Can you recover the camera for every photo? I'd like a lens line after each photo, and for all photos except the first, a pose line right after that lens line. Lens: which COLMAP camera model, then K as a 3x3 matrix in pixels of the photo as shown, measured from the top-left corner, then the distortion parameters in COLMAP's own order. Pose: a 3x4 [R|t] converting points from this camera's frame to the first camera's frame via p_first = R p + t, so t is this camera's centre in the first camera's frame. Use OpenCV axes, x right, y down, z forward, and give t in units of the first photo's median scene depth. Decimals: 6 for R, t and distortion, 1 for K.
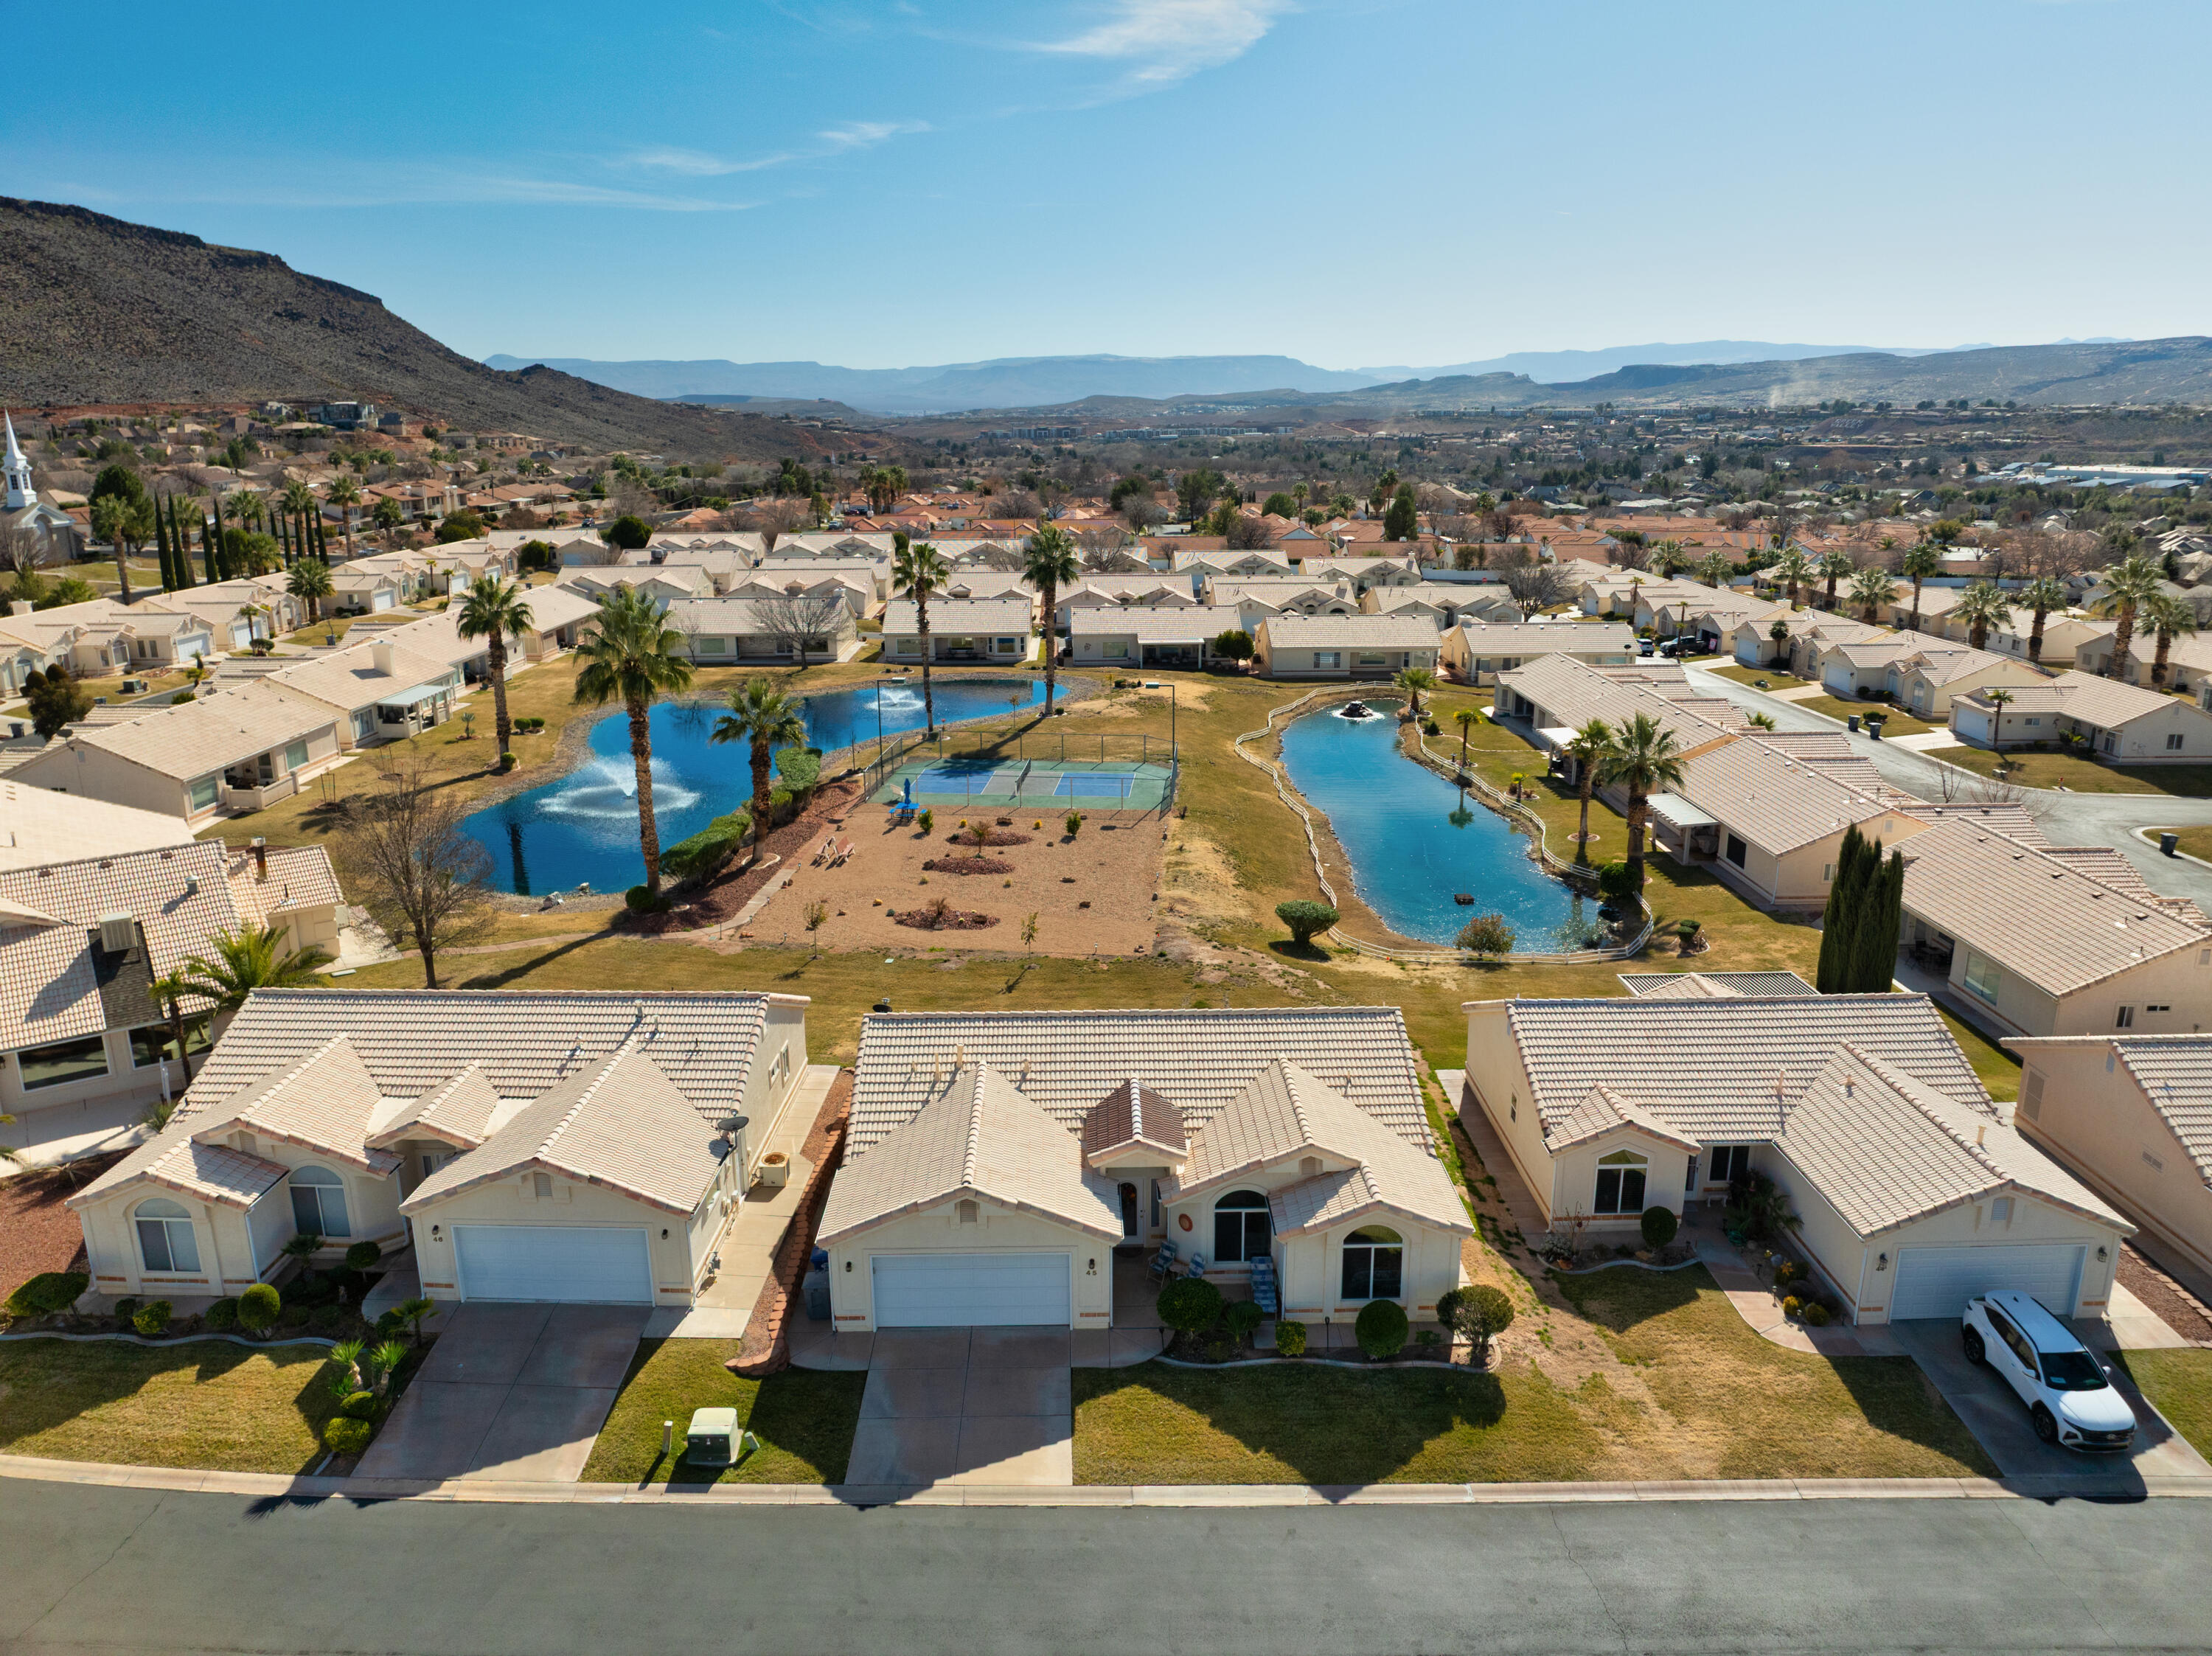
lens RADIAL K [[1562.5, 0, 1106.0], [0, 1562.5, 828.0], [0, 0, 1]] dist [-0.048446, 0.018471]
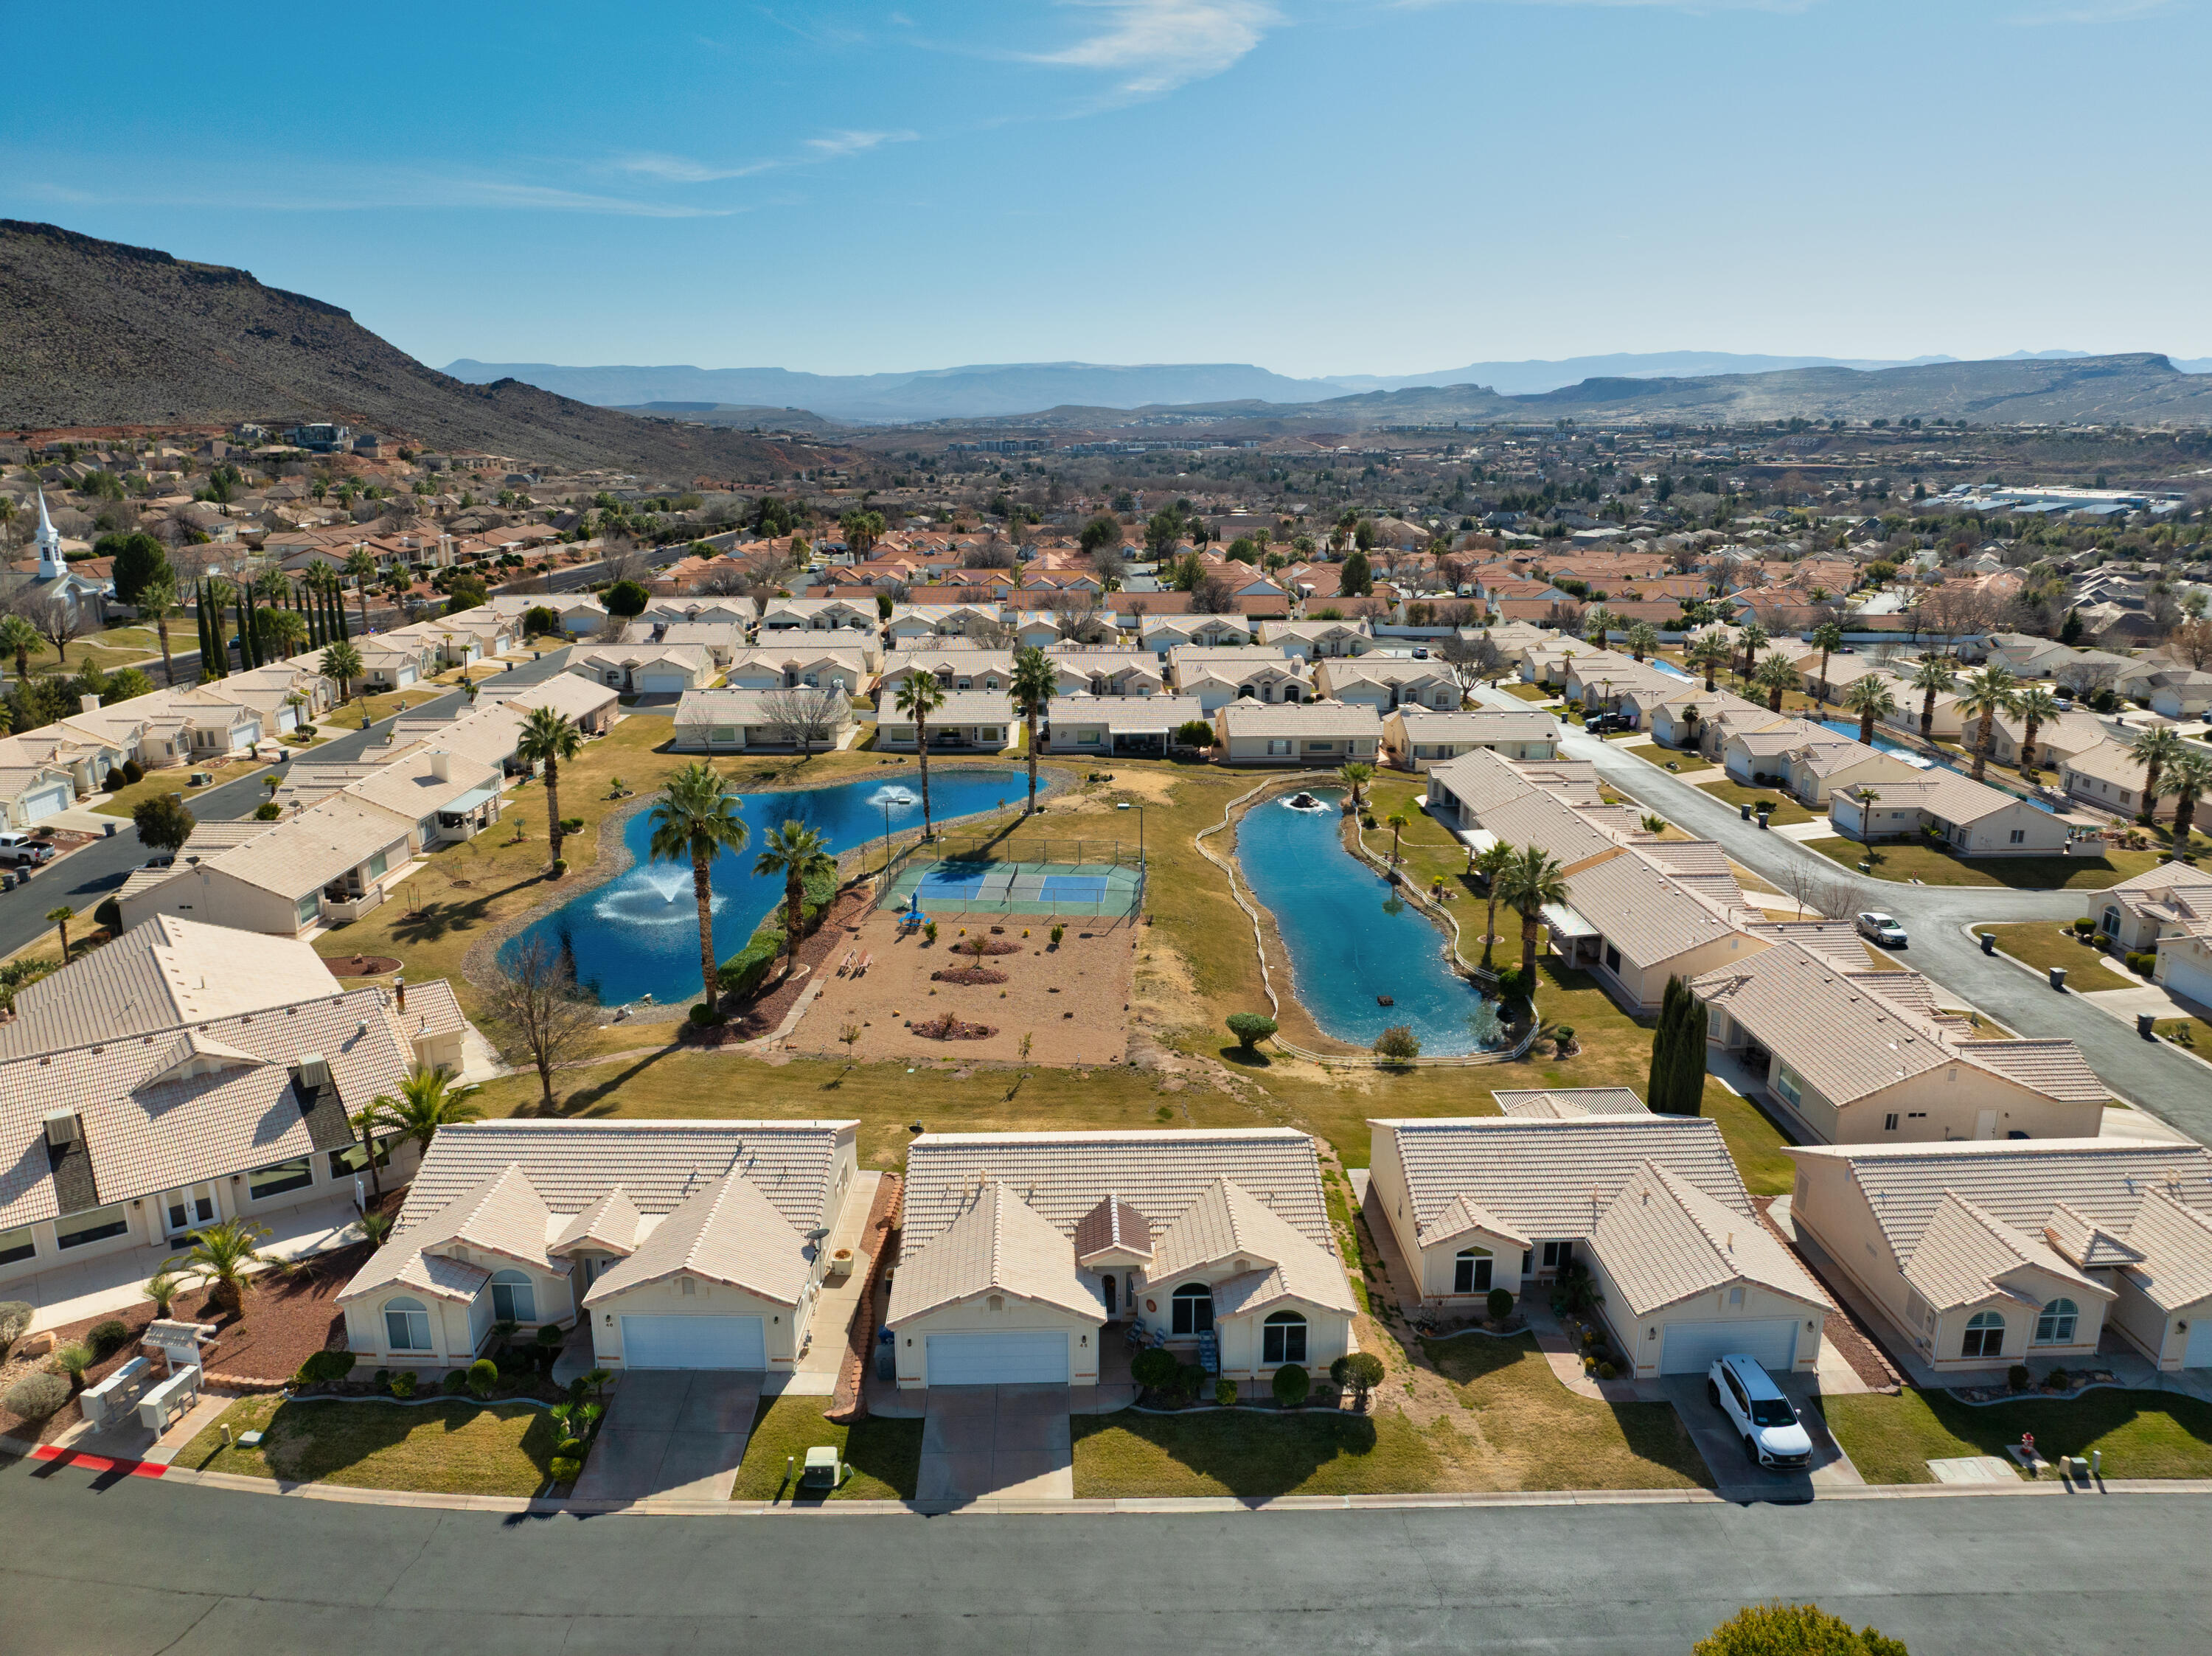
lens RADIAL K [[1562.5, 0, 1106.0], [0, 1562.5, 828.0], [0, 0, 1]] dist [-0.048446, 0.018471]
pose [[0.999784, -0.000831, 0.020752, -0.008380], [0.000907, 0.999993, -0.003667, -0.081027], [-0.020749, 0.003685, 0.999778, -0.184931]]
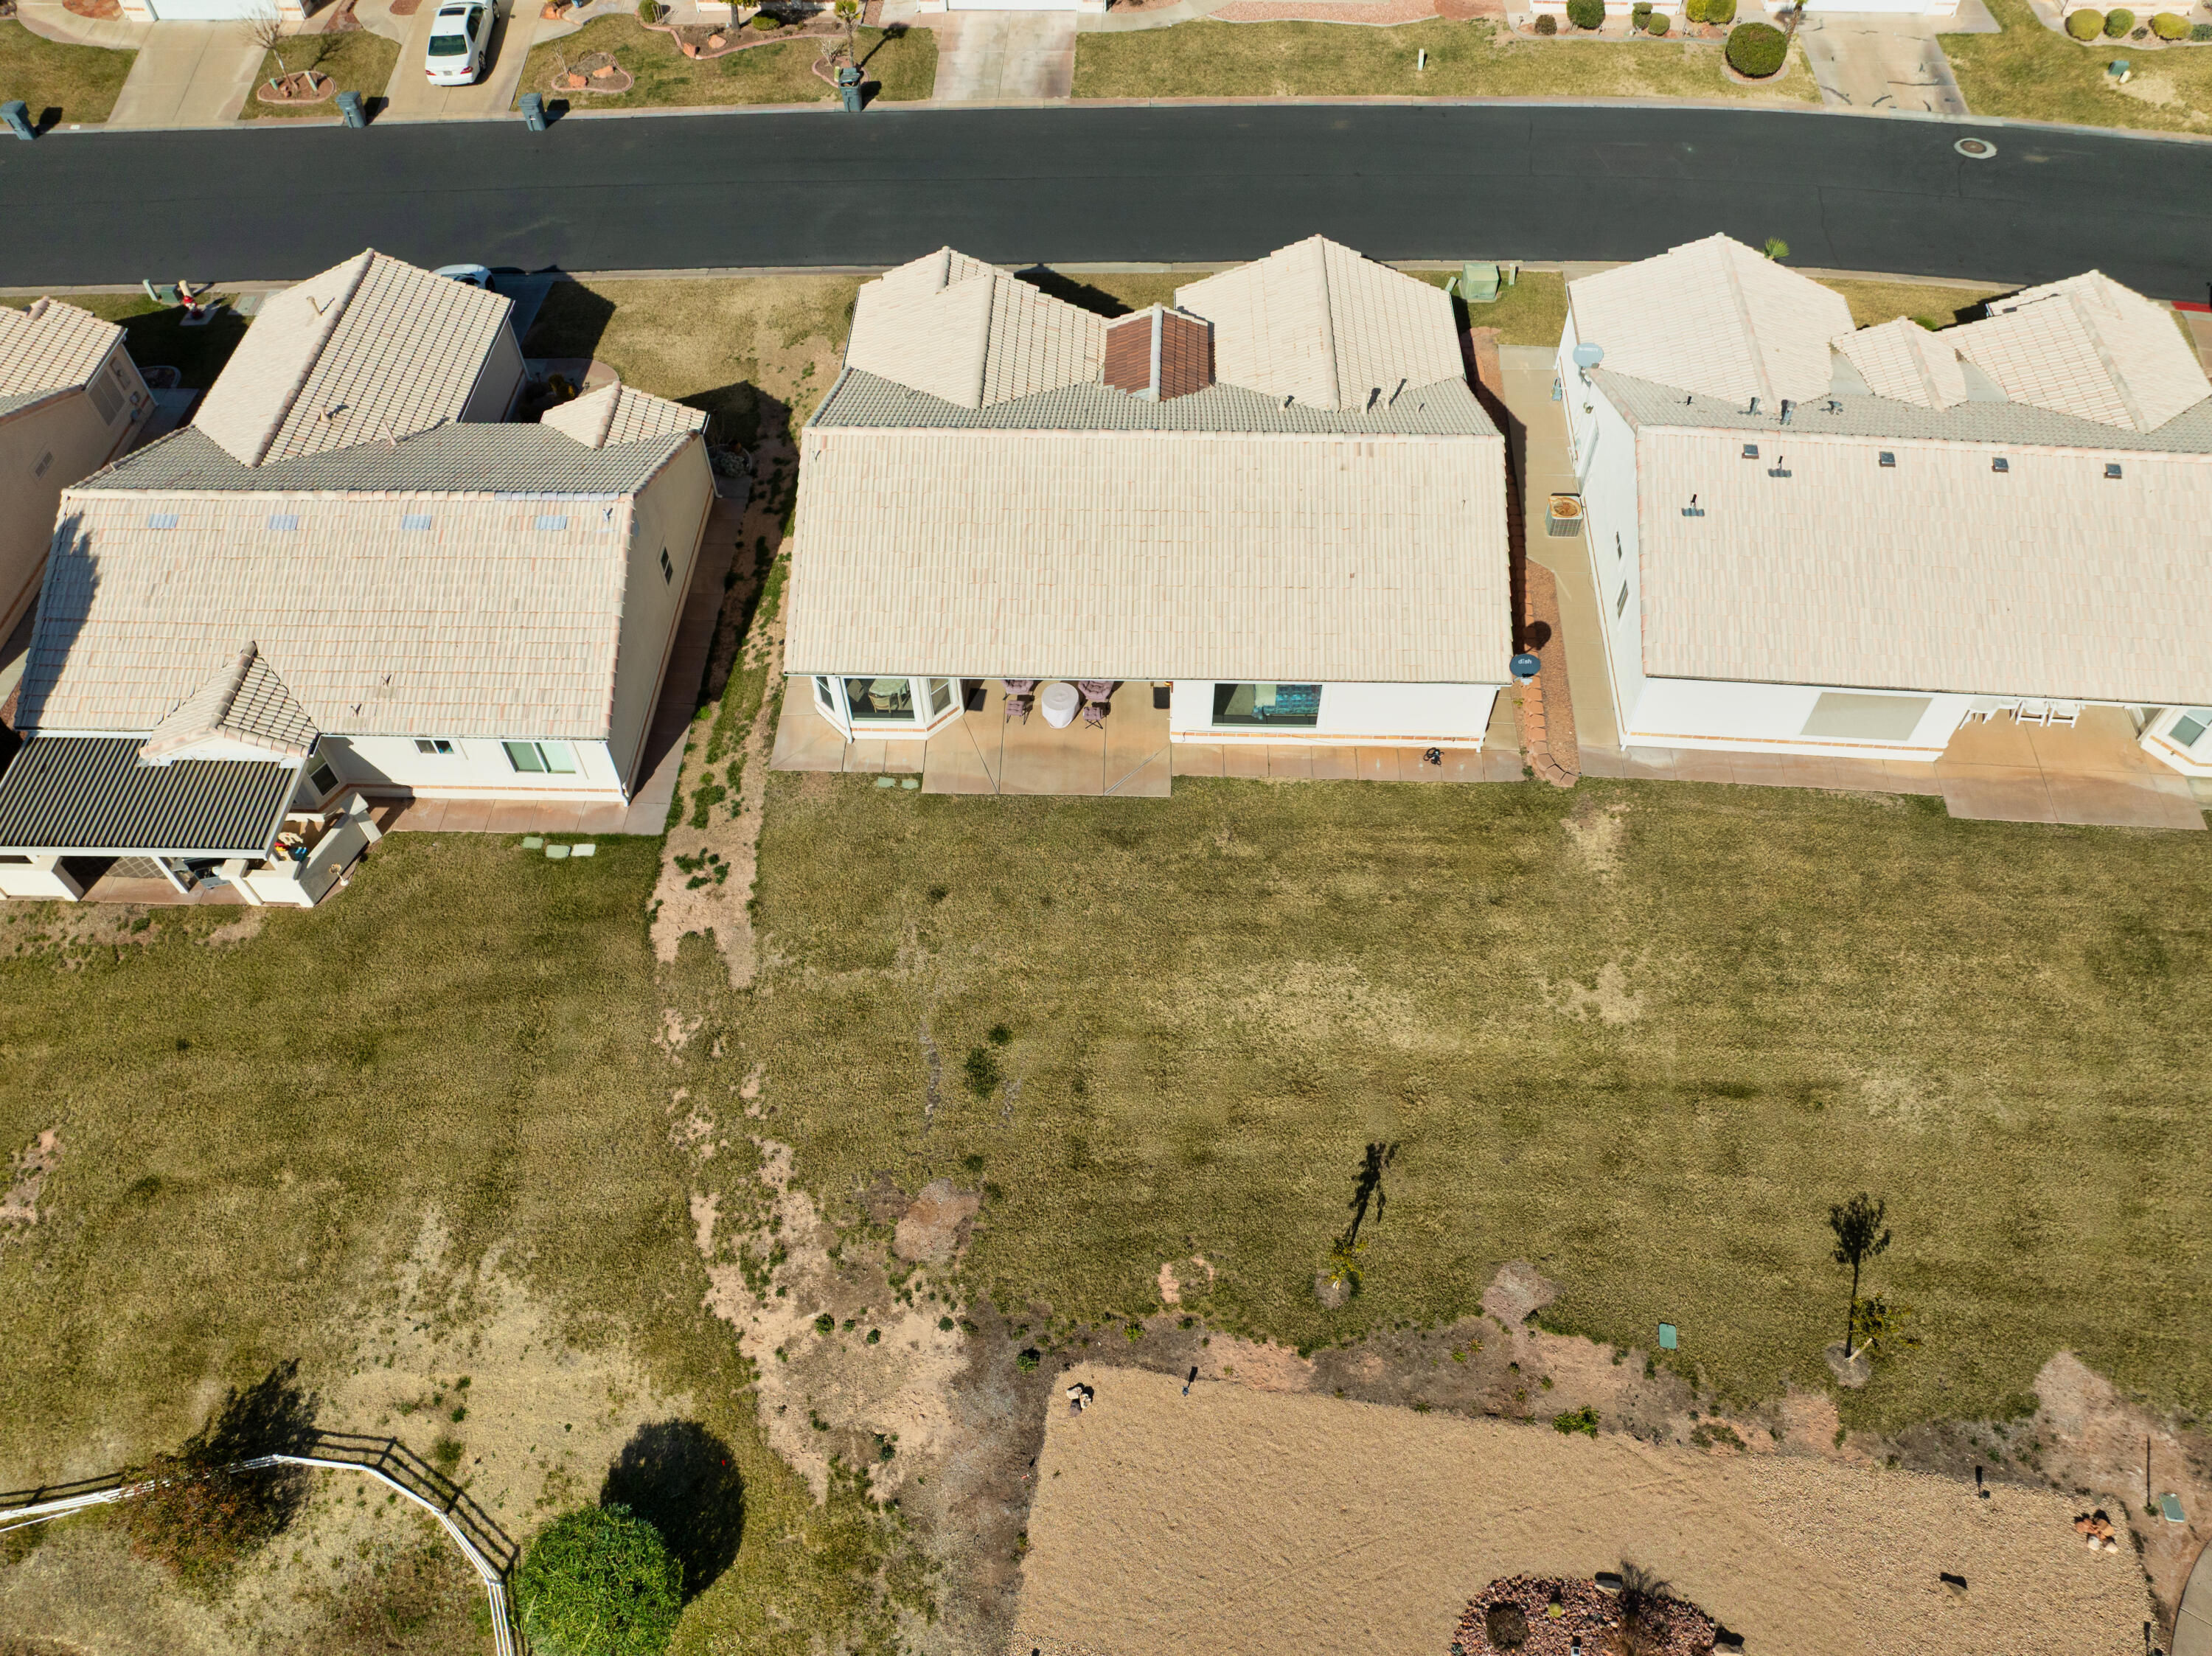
lens RADIAL K [[1543.5, 0, 1106.0], [0, 1543.5, 828.0], [0, 0, 1]] dist [-0.028126, 0.002131]
pose [[-0.998965, -0.028396, 0.035543, 0.003978], [0.023056, 0.357506, 0.933626, -0.288446], [-0.039218, 0.933479, -0.356481, 0.820003]]
